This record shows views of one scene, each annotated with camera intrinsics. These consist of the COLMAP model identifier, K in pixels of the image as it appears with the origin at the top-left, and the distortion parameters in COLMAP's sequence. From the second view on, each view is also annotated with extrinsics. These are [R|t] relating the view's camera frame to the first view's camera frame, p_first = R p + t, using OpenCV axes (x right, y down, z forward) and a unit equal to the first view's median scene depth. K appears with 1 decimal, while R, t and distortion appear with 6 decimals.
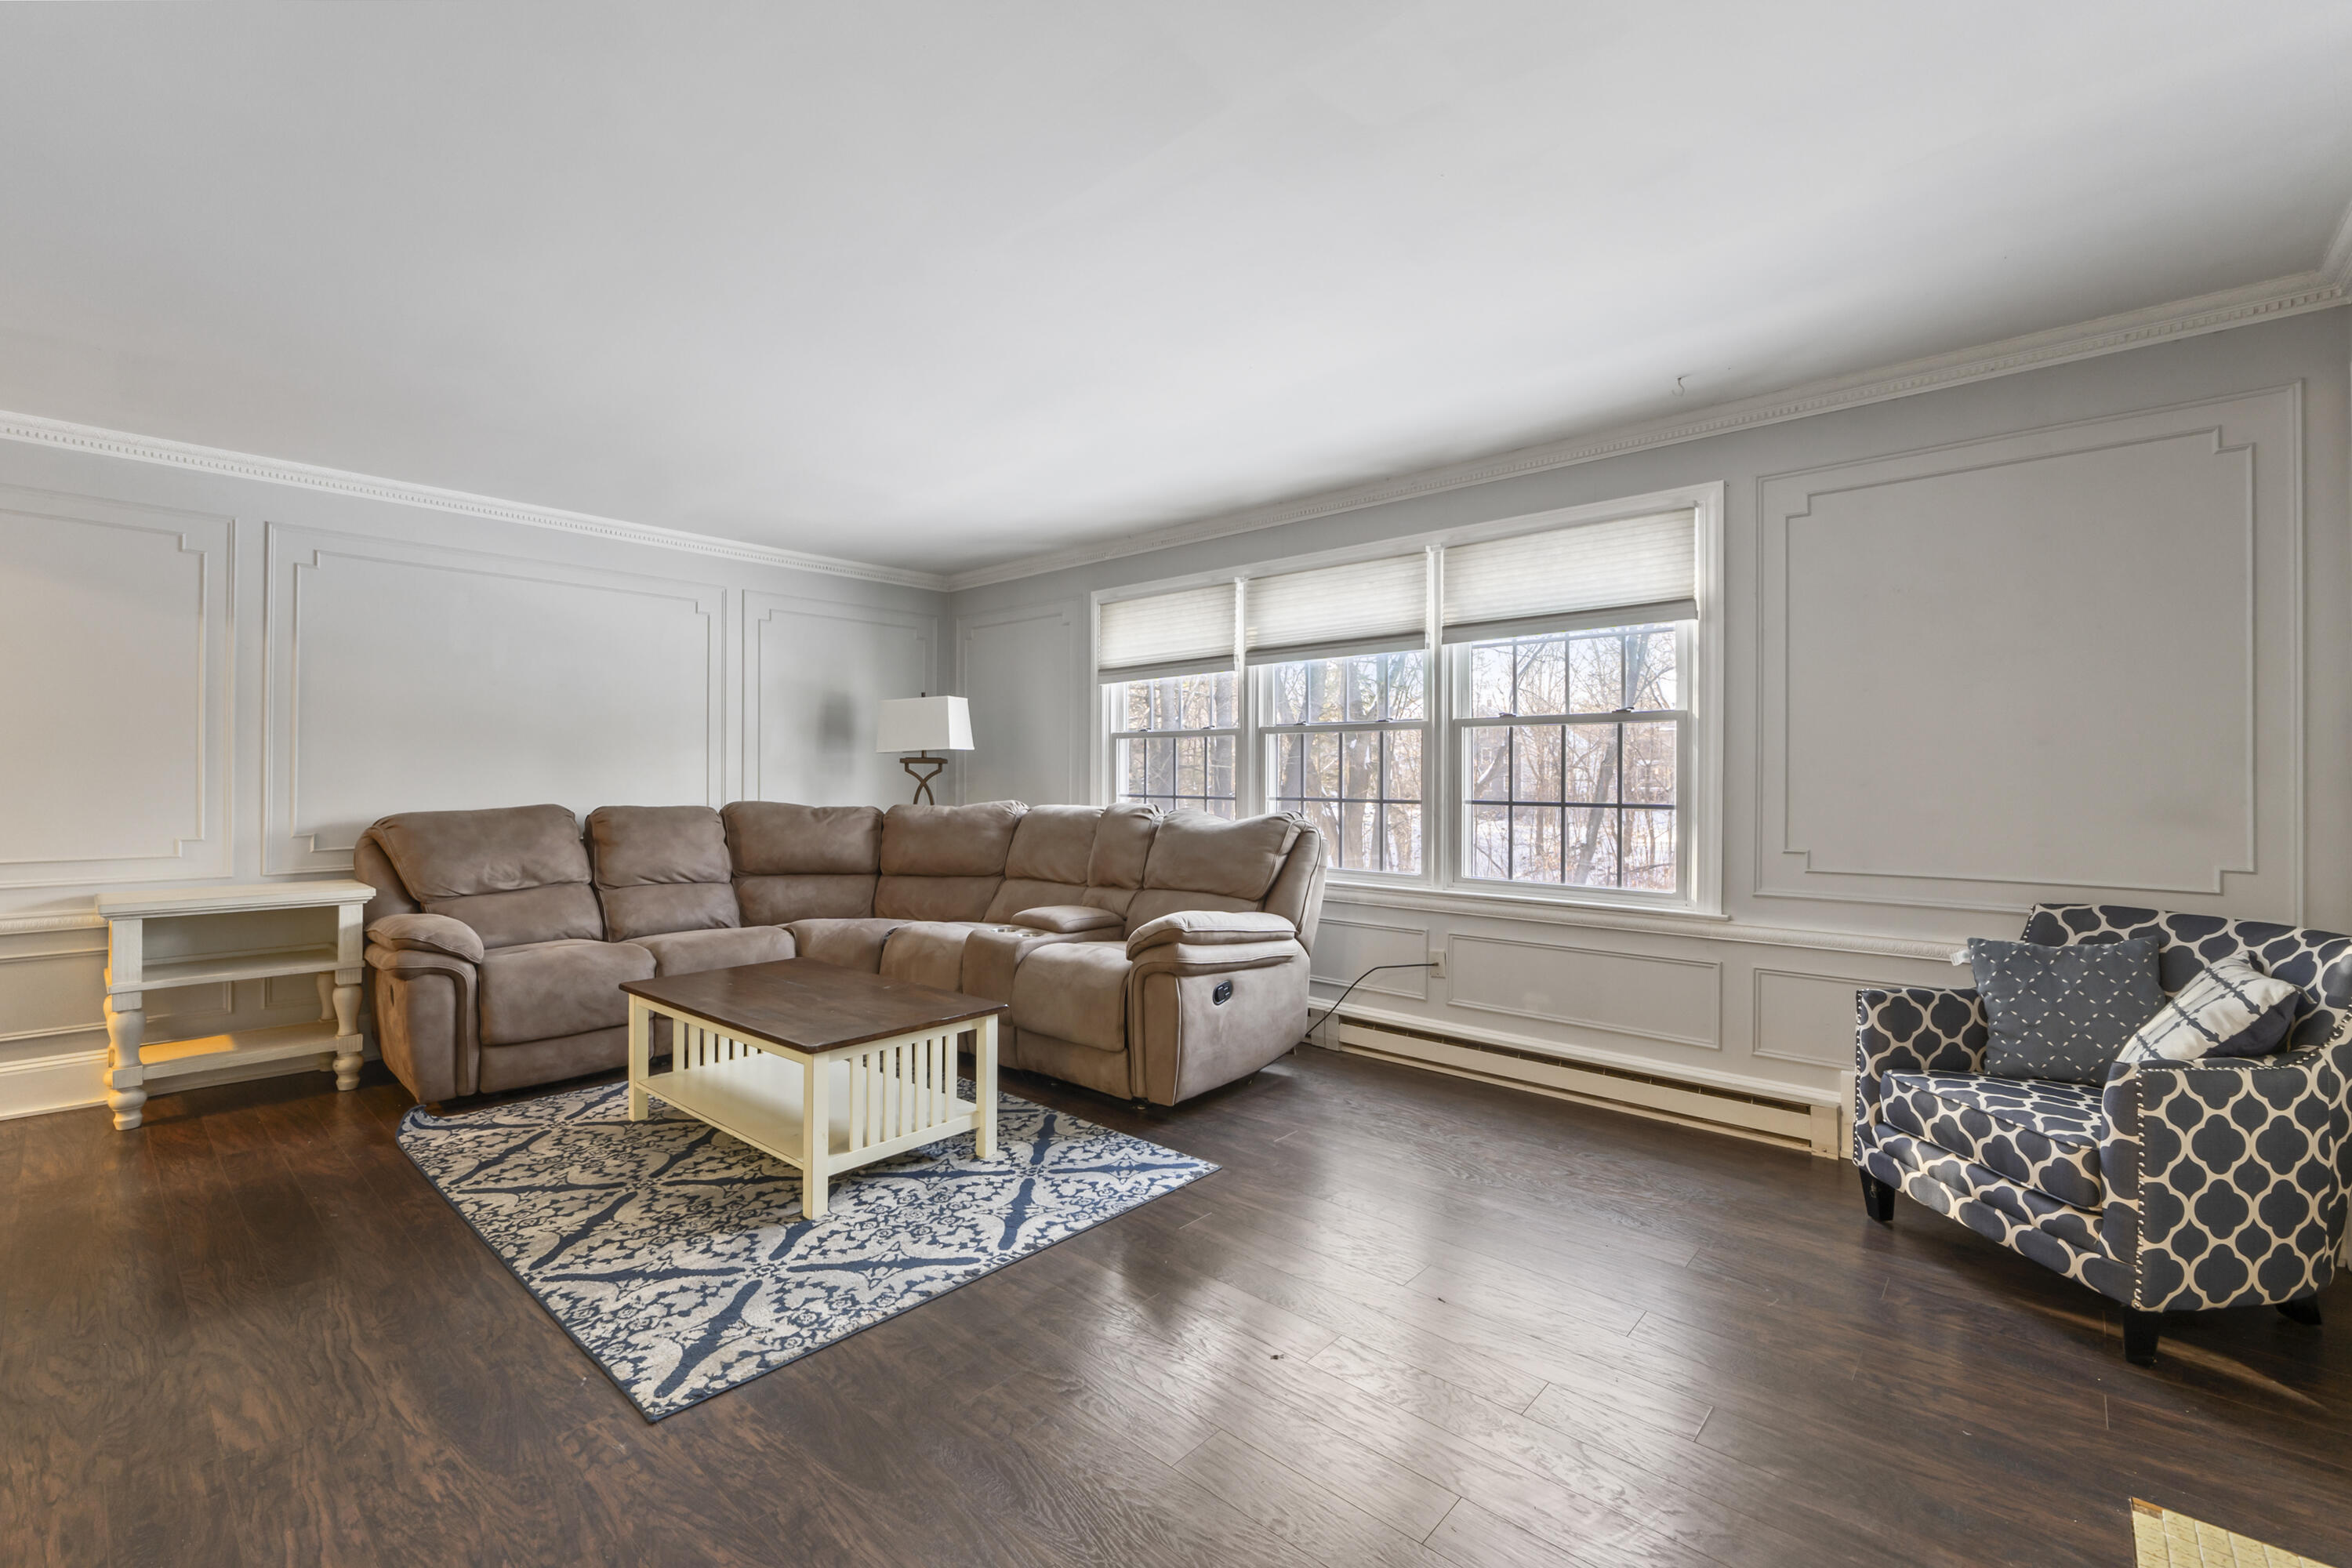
lens RADIAL K [[1010.6, 0, 1167.0], [0, 1010.6, 773.9], [0, 0, 1]] dist [0.000605, -0.000958]
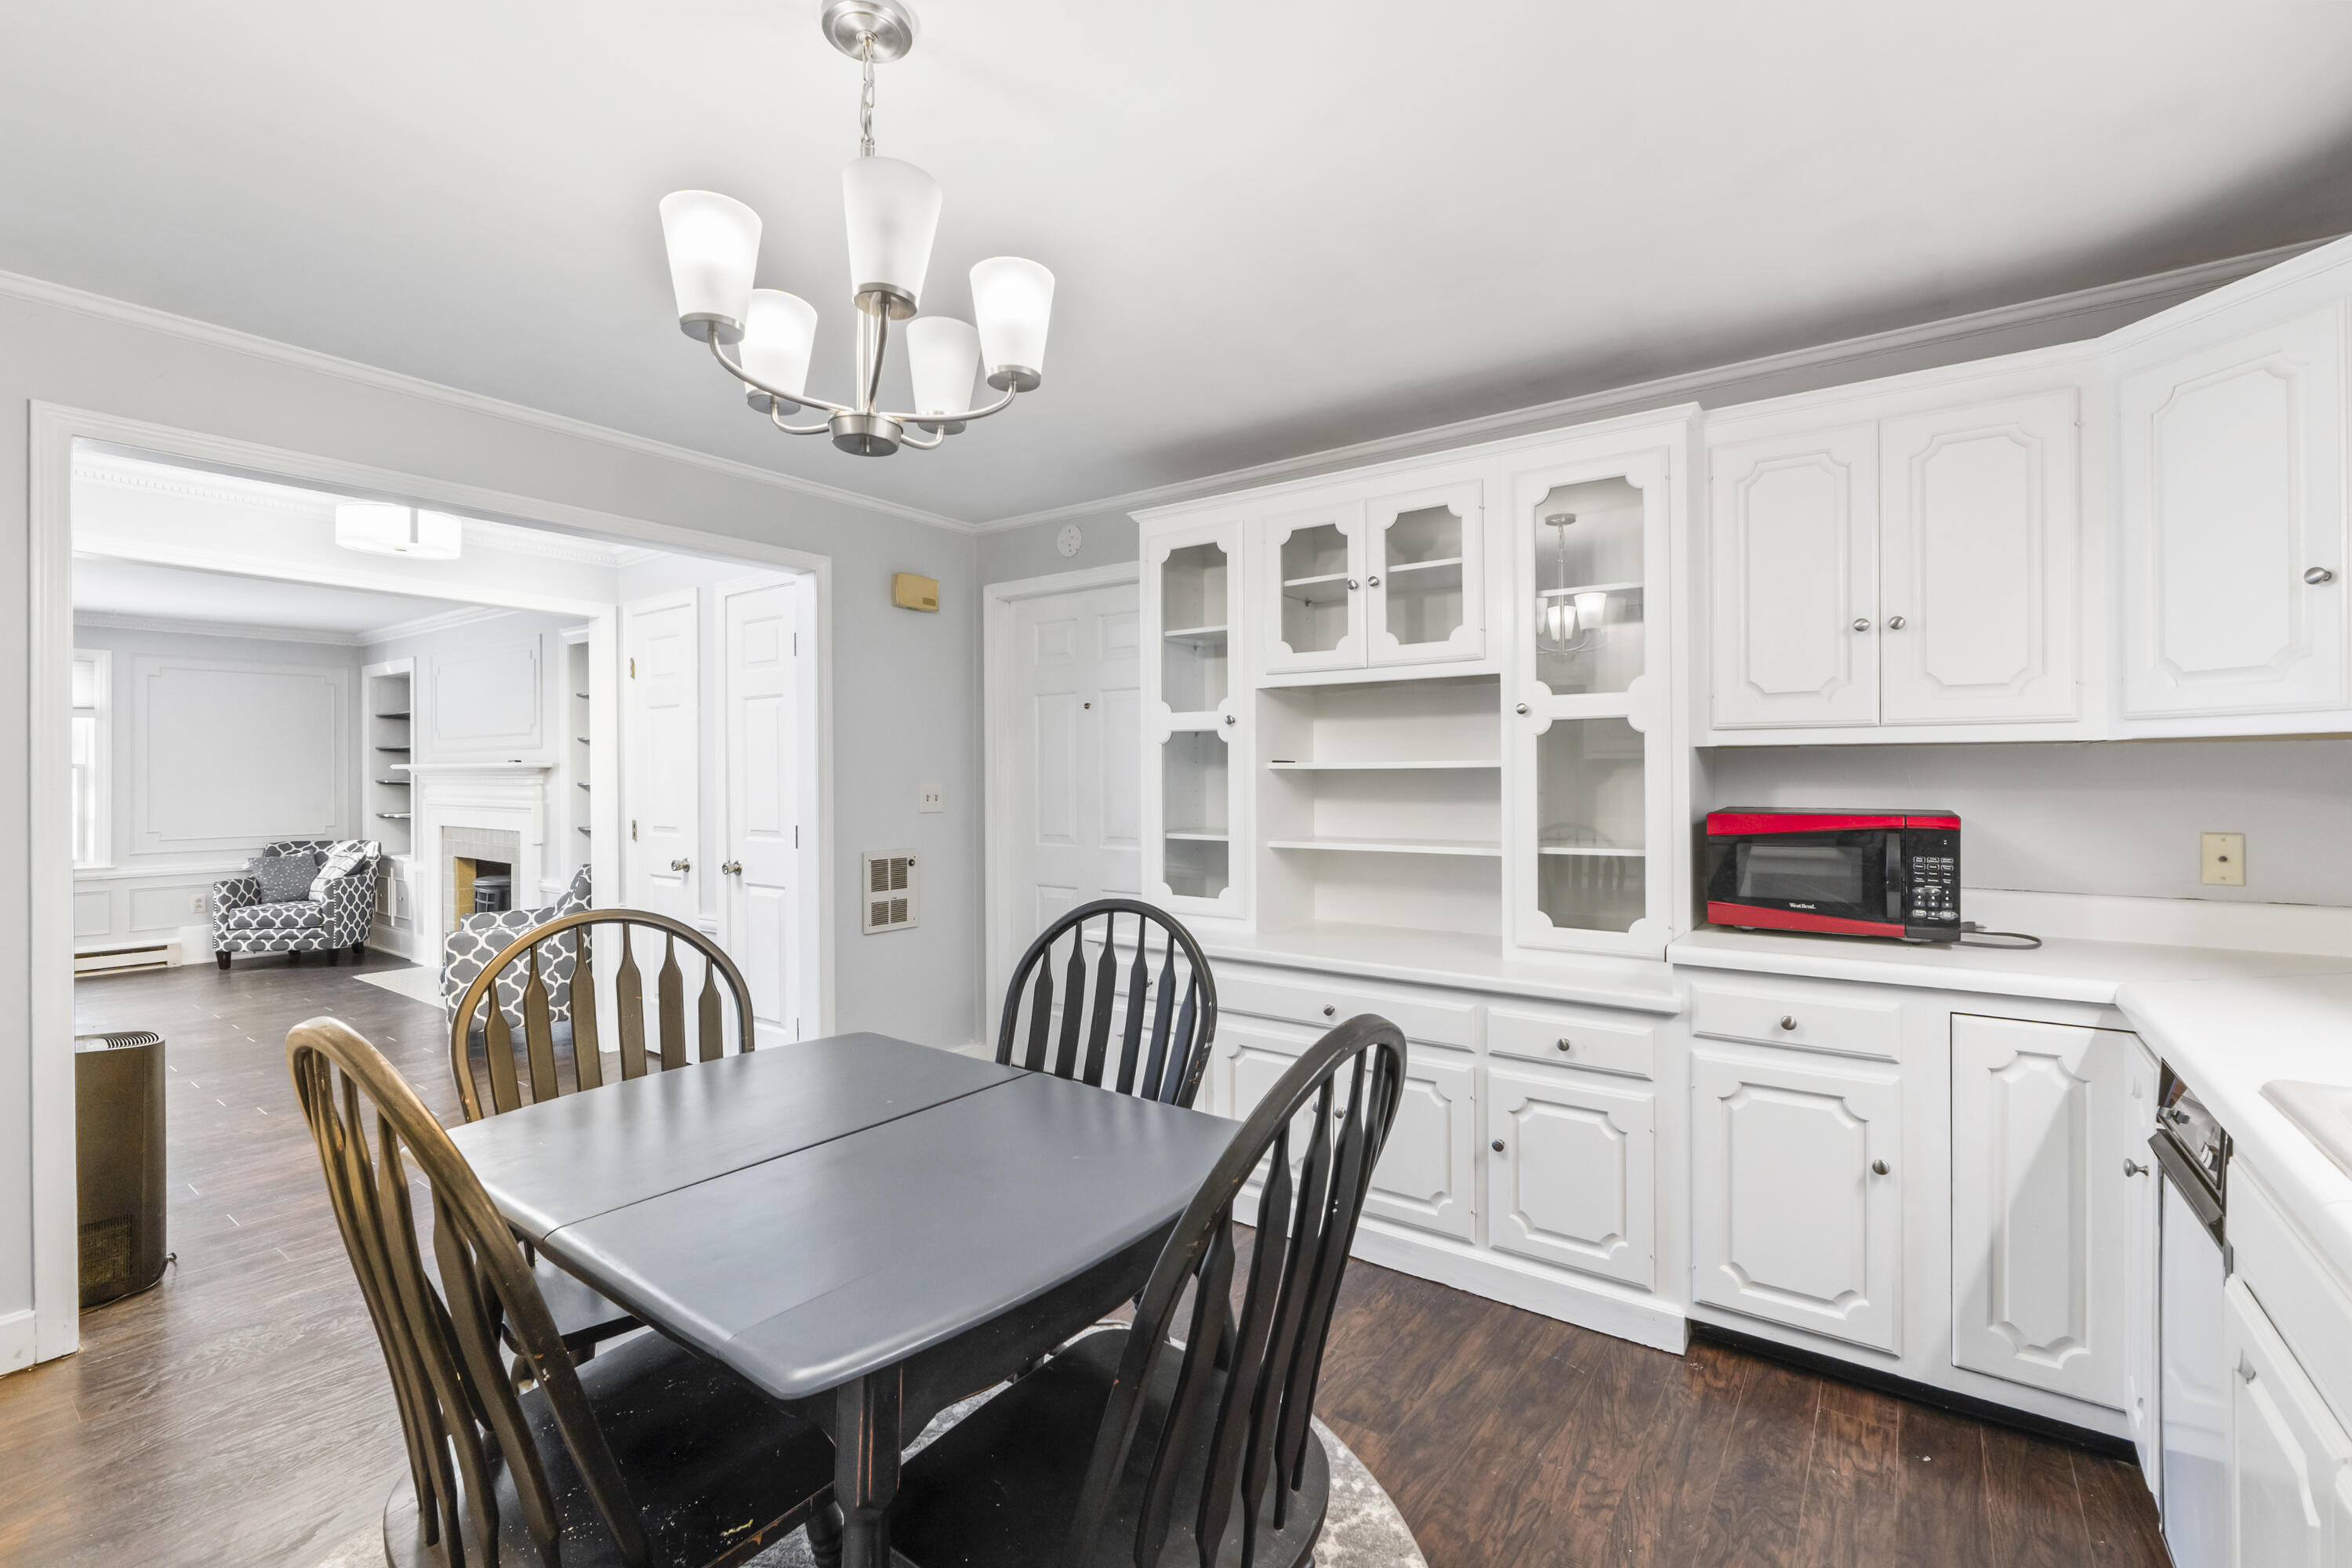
lens RADIAL K [[1010.6, 0, 1128.3], [0, 1010.6, 768.0], [0, 0, 1]] dist [0.000605, -0.000958]
pose [[-0.072651, 0.004253, 0.997348, -2.015637], [-0.001965, 0.999988, -0.004407, -0.064835], [-0.997356, -0.002280, -0.072642, -1.099200]]
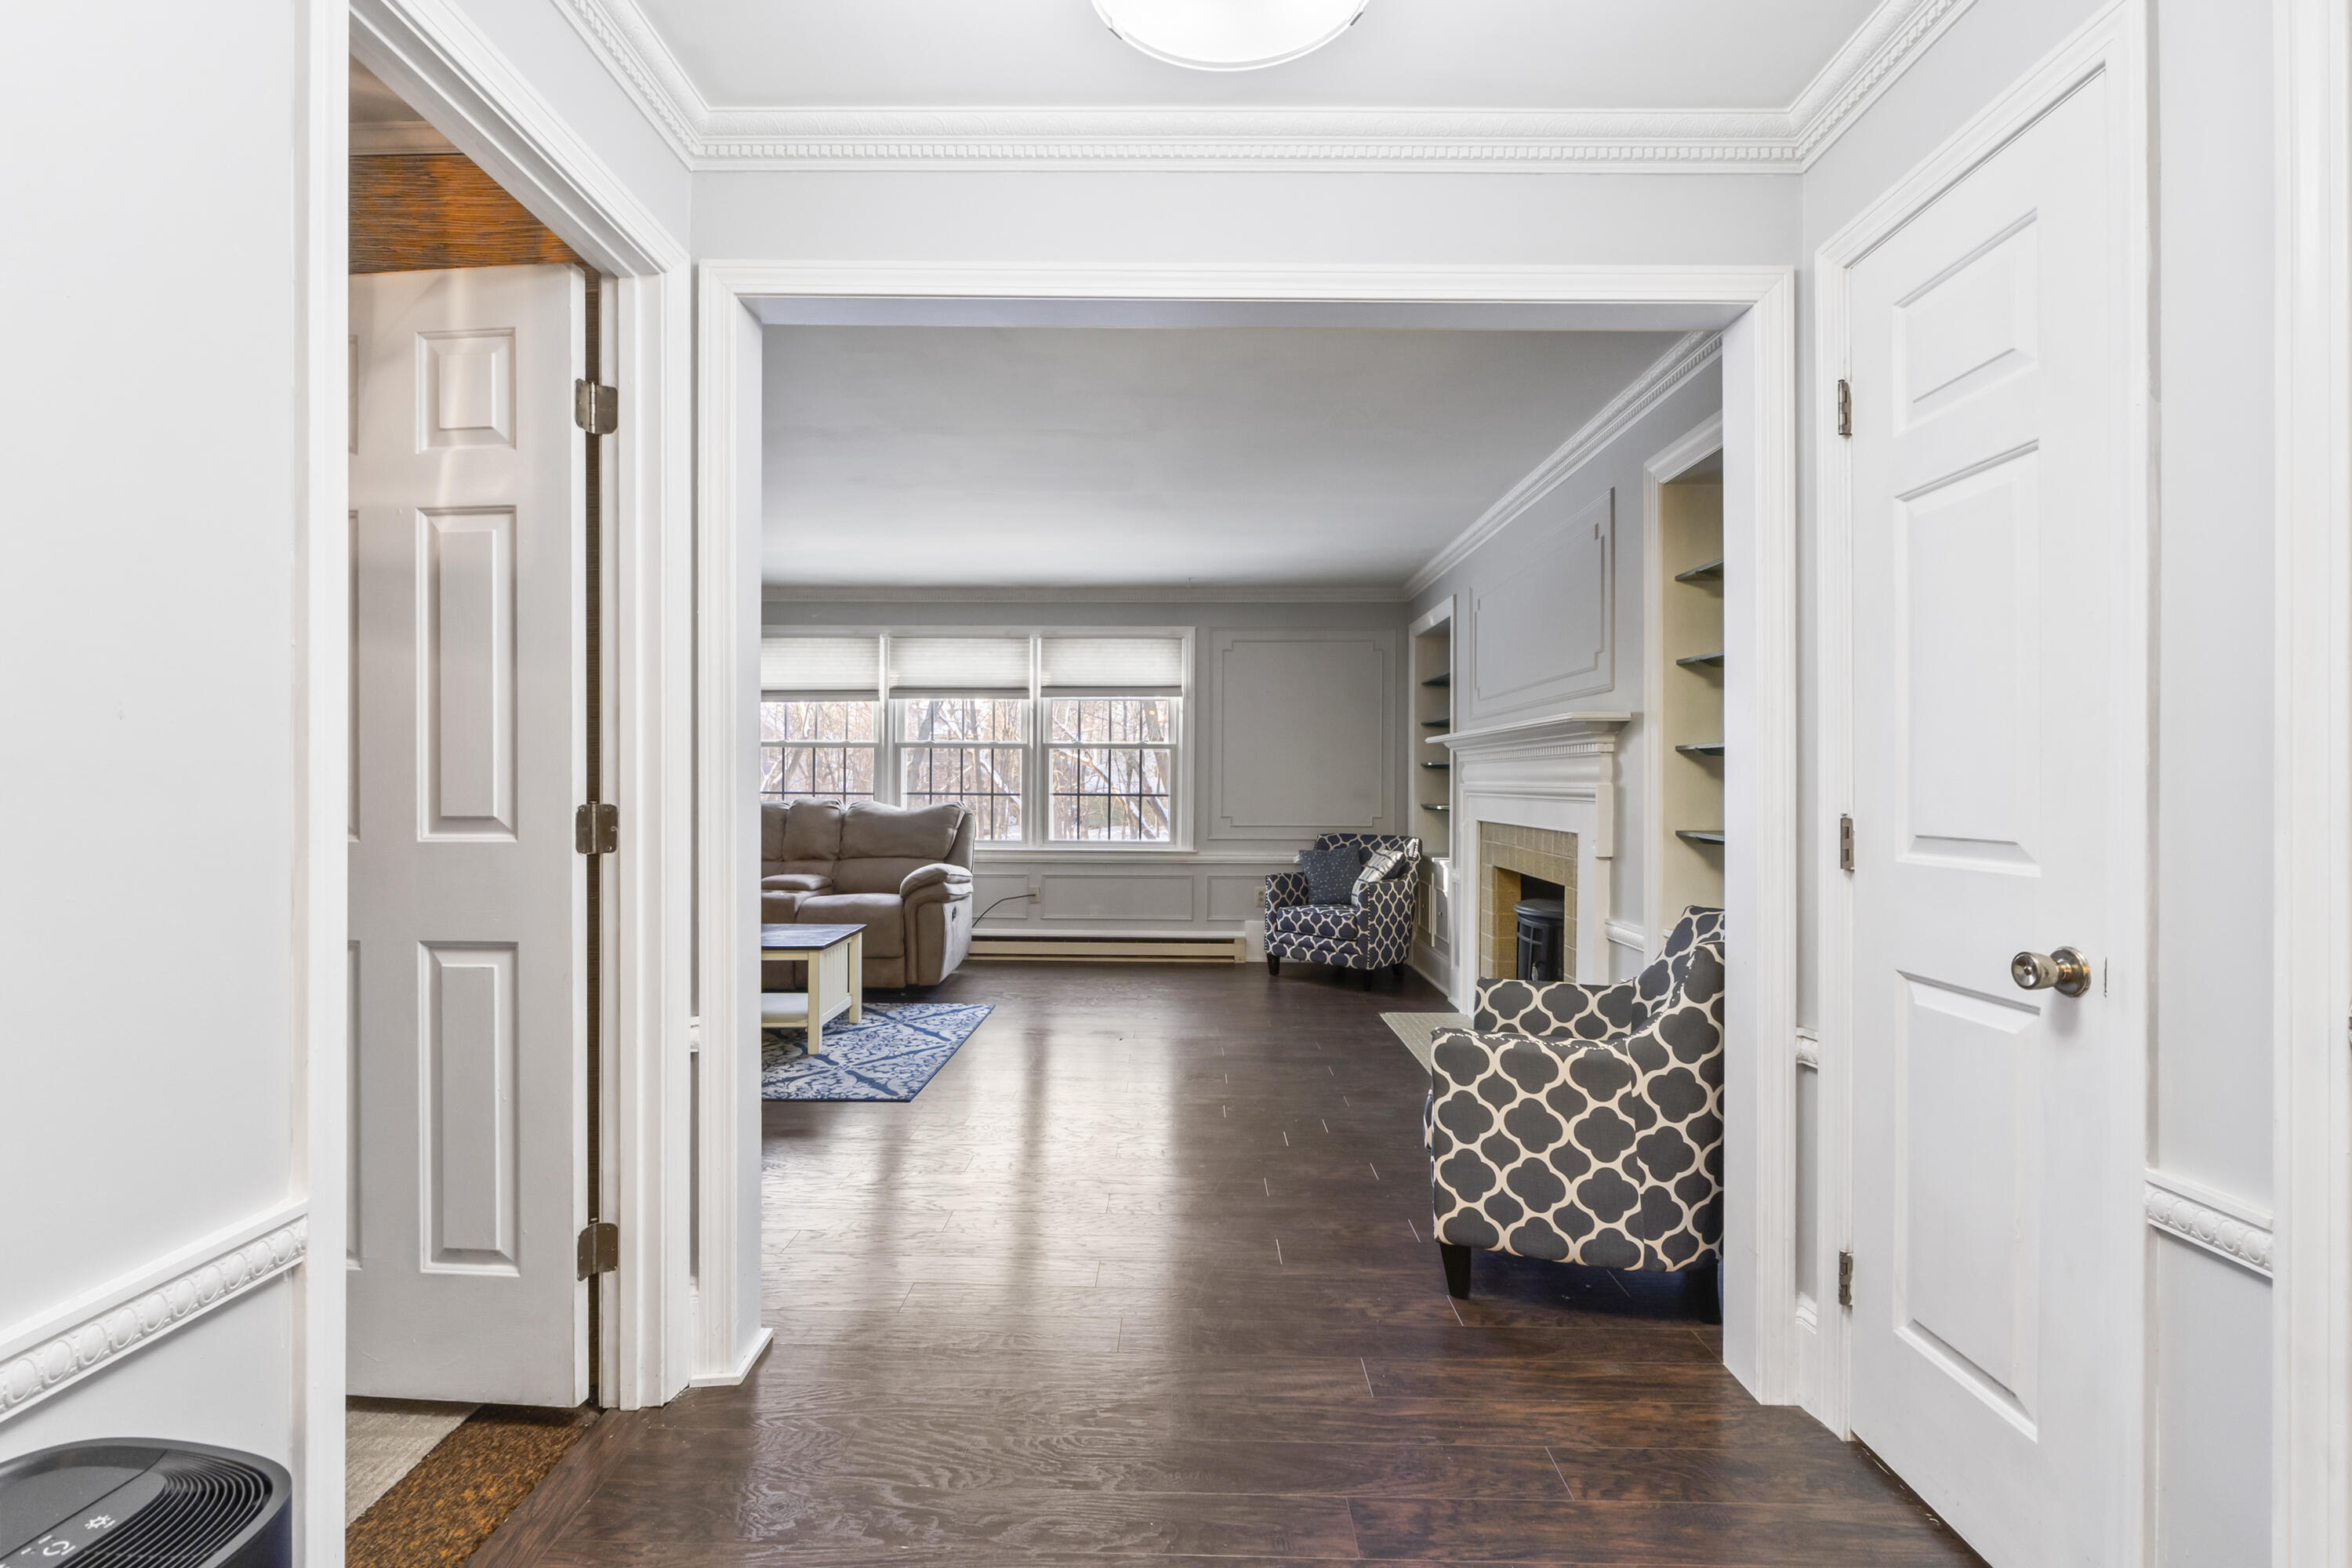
lens RADIAL K [[1010.6, 0, 1206.0], [0, 1010.6, 790.4], [0, 0, 1]] dist [0.000605, -0.000958]
pose [[0.739352, -0.003340, 0.673311, -0.928160], [-0.007335, 0.999888, 0.013015, -0.001991], [-0.673279, -0.014561, 0.739245, -0.564760]]
